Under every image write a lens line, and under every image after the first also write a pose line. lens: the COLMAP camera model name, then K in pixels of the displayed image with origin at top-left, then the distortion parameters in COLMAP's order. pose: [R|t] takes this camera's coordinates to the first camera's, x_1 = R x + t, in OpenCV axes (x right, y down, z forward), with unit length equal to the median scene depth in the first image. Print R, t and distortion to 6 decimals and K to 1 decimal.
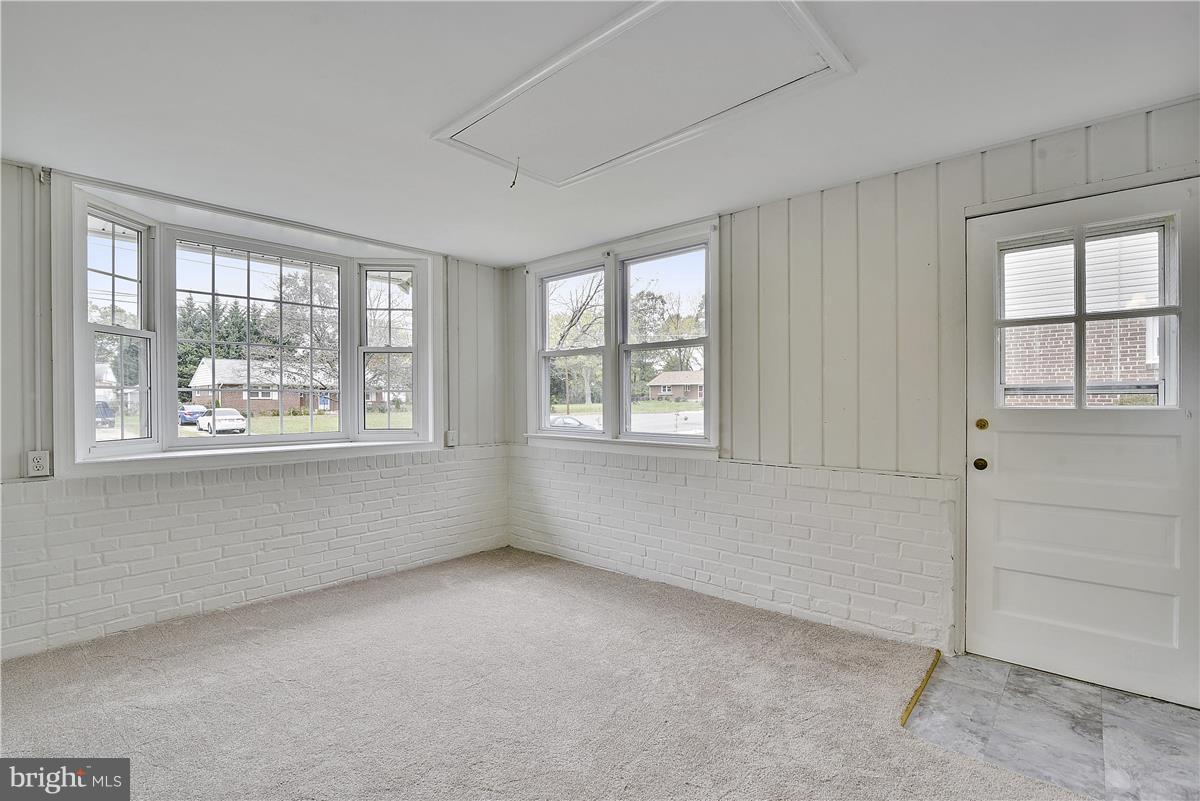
lens RADIAL K [[552.6, 0, 577.4], [0, 552.6, 401.7], [0, 0, 1]] dist [-0.016497, 0.001208]
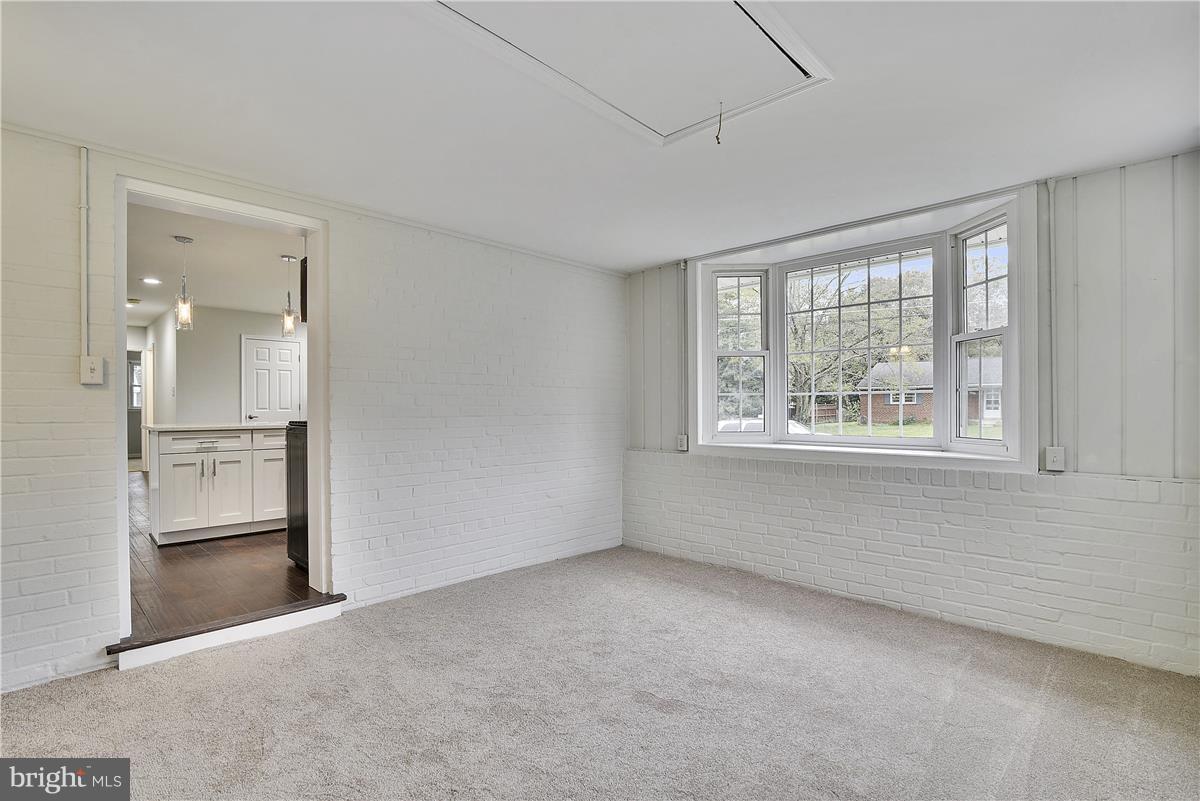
lens RADIAL K [[552.6, 0, 599.3], [0, 552.6, 407.3], [0, 0, 1]] dist [-0.016497, 0.001208]
pose [[0.004247, 0.002680, -0.999987, 0.502496], [0.005573, 0.999981, 0.002704, 0.001191], [0.999975, -0.005585, 0.004232, 0.567449]]
